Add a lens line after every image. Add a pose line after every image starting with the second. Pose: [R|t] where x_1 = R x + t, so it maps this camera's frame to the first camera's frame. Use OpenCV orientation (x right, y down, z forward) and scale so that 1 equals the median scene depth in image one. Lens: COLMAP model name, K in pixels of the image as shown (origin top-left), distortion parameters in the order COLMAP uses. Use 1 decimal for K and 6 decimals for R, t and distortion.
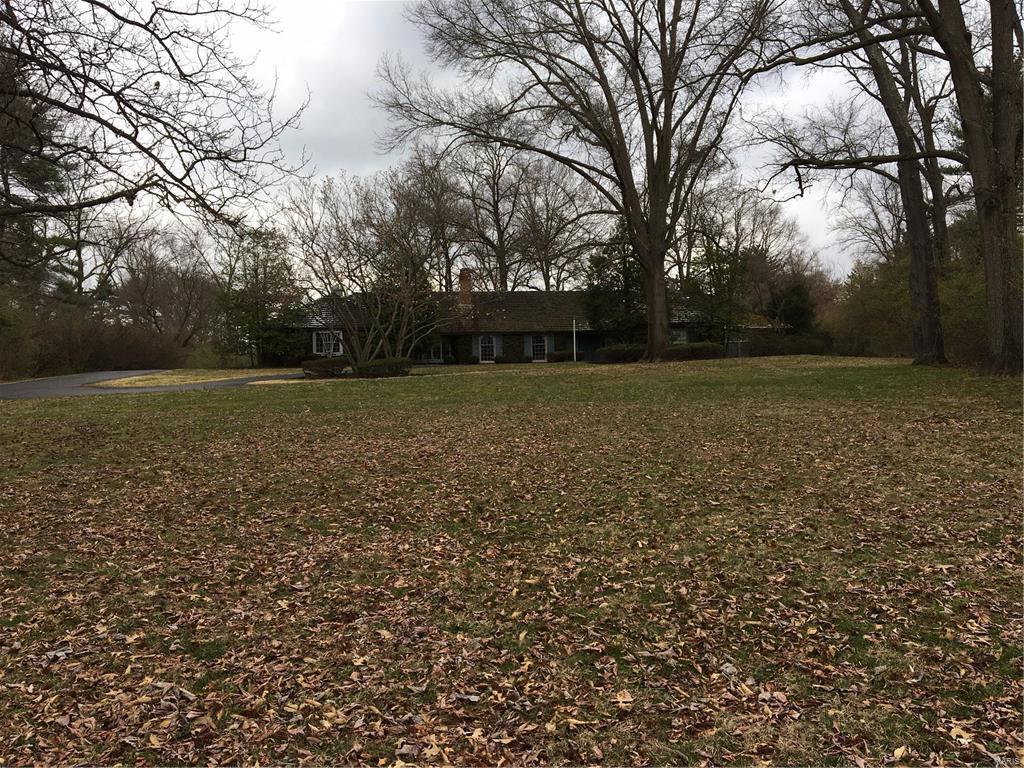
lens RADIAL K [[859.2, 0, 490.7], [0, 859.2, 389.1], [0, 0, 1]] dist [0.073956, -0.098921]
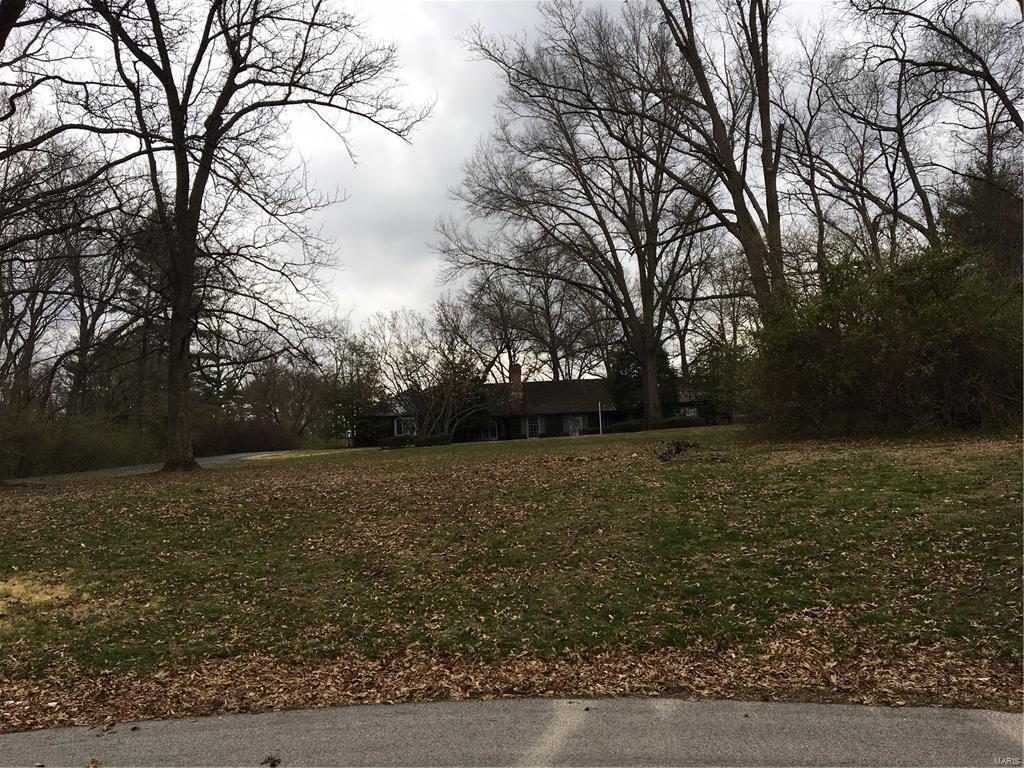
lens RADIAL K [[859.2, 0, 504.4], [0, 859.2, 386.6], [0, 0, 1]] dist [0.073956, -0.098921]
pose [[0.993887, -0.037834, -0.103717, 0.089284], [0.026991, 0.994209, -0.104020, 0.023025], [0.107052, 0.100584, 0.989153, -0.252118]]
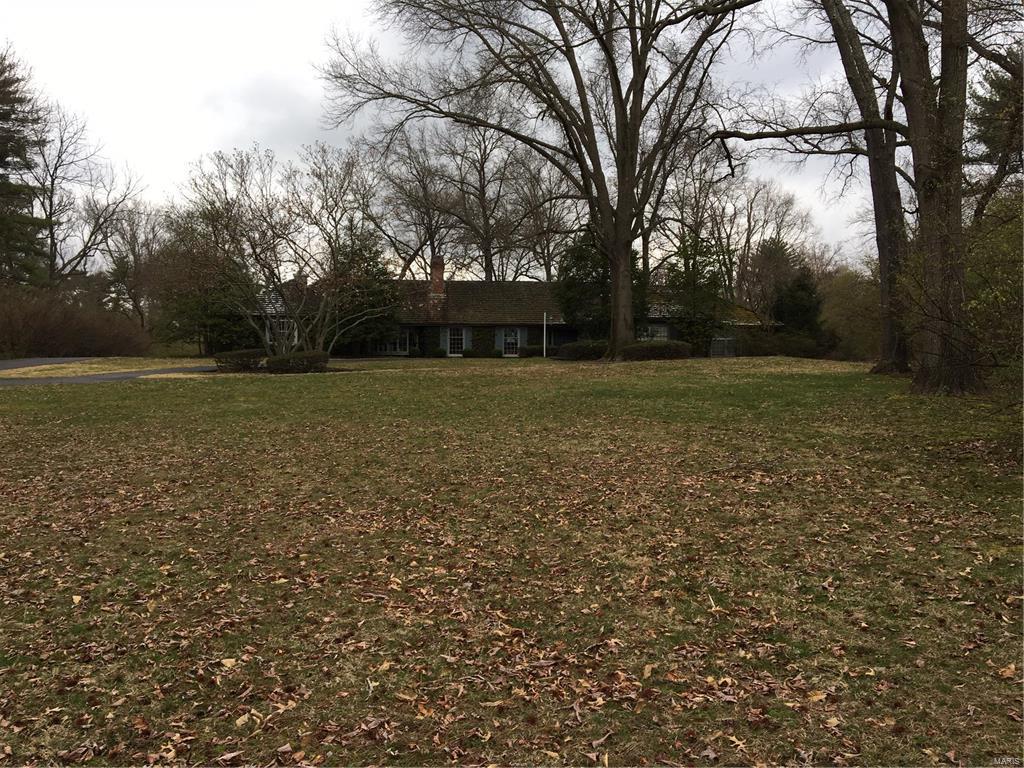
lens RADIAL K [[859.2, 0, 491.3], [0, 859.2, 391.4], [0, 0, 1]] dist [0.073956, -0.098921]
pose [[0.999179, 0.022487, -0.033697, 0.070609], [-0.021979, 0.999640, 0.015386, -0.007892], [0.034031, -0.014633, 0.999314, 0.060885]]
